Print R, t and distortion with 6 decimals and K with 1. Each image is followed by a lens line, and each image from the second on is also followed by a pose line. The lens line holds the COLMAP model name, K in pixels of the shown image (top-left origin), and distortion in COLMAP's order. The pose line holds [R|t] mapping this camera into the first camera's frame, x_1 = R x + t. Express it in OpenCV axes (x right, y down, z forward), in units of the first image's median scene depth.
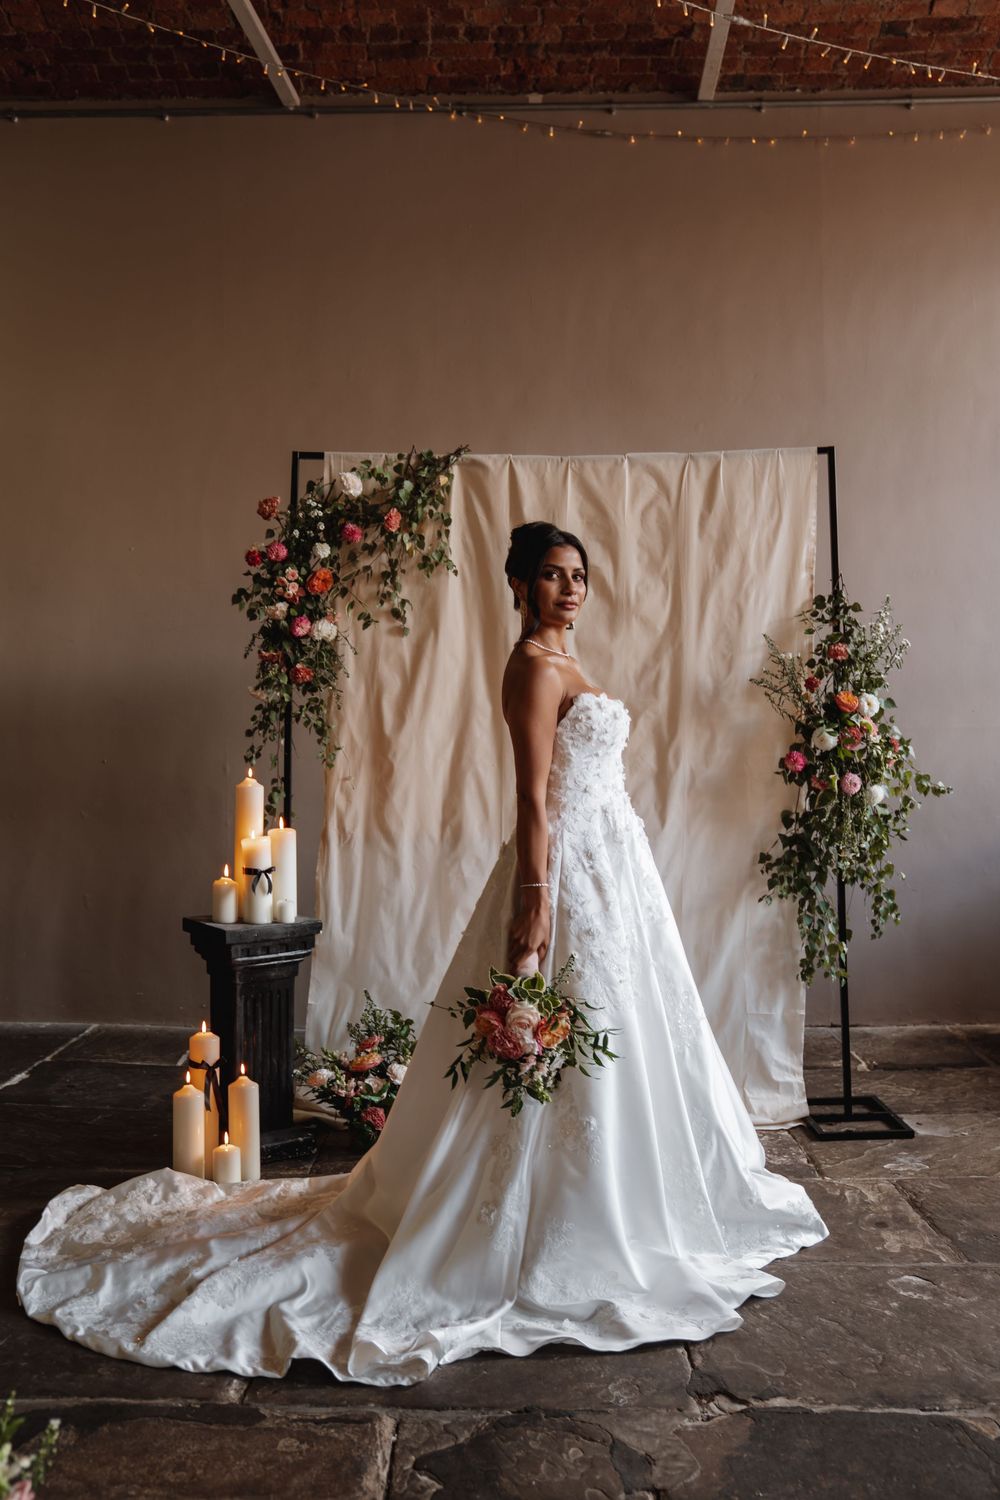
lens RADIAL K [[1358.5, 0, 501.7], [0, 1358.5, 753.4], [0, 0, 1]] dist [-0.012002, 0.006656]
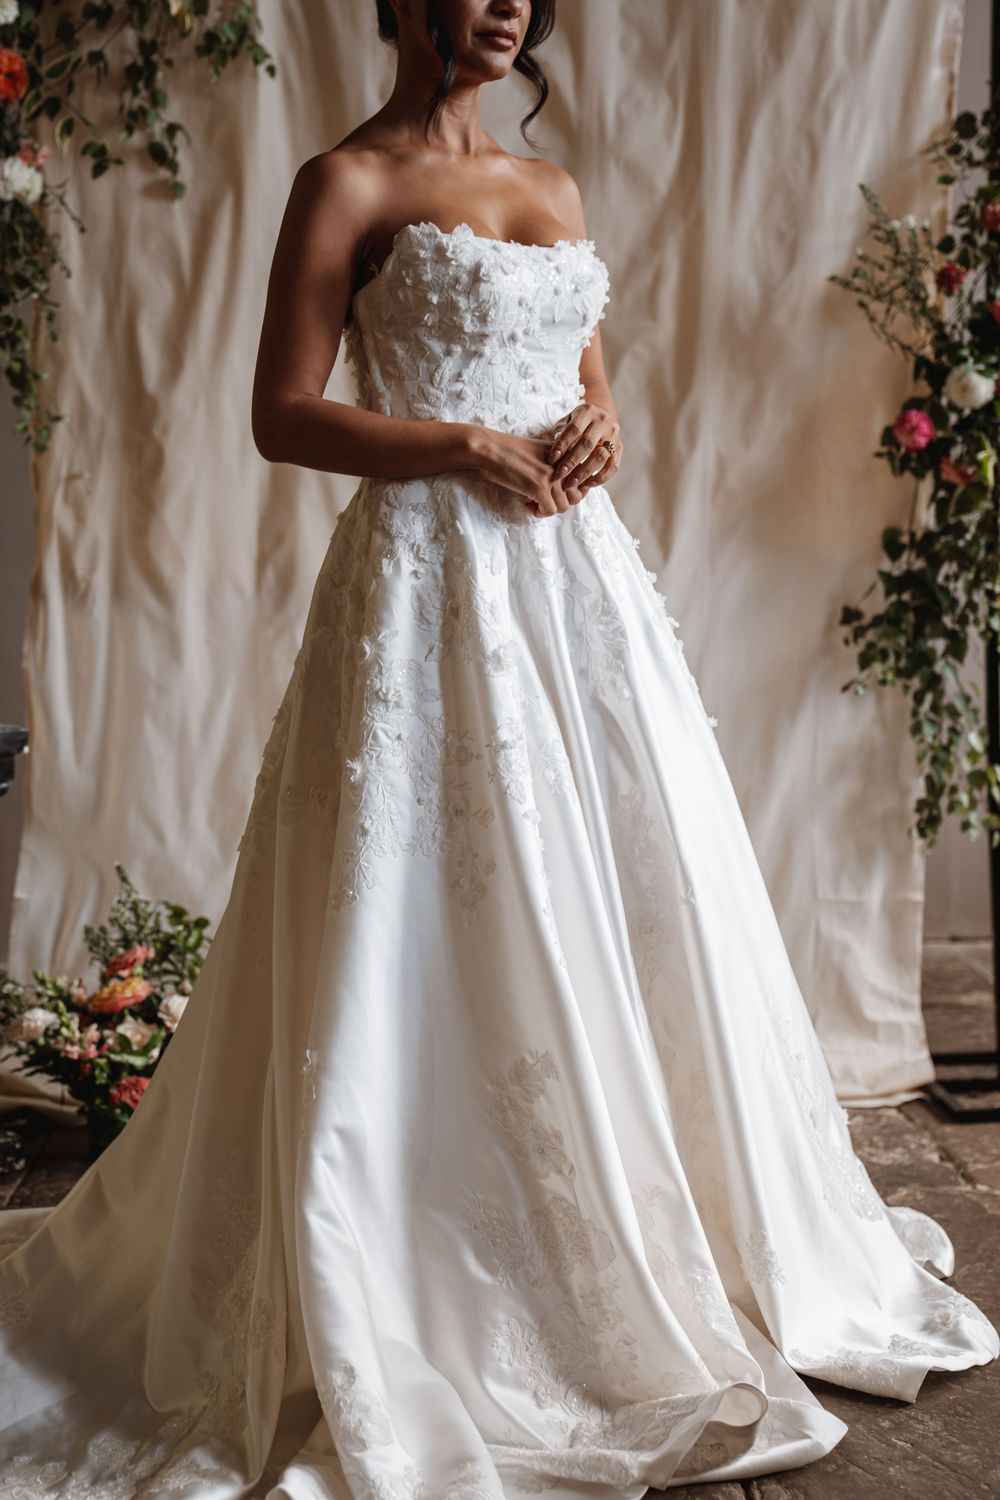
lens RADIAL K [[2143.0, 0, 500.1], [0, 2143.0, 747.1], [0, 0, 1]] dist [0.258648, 0.000000]
pose [[0.998207, -0.011991, 0.058637, 0.000972], [0.007529, 0.997099, 0.075746, 0.062492], [-0.059375, -0.075169, 0.995402, 0.139073]]
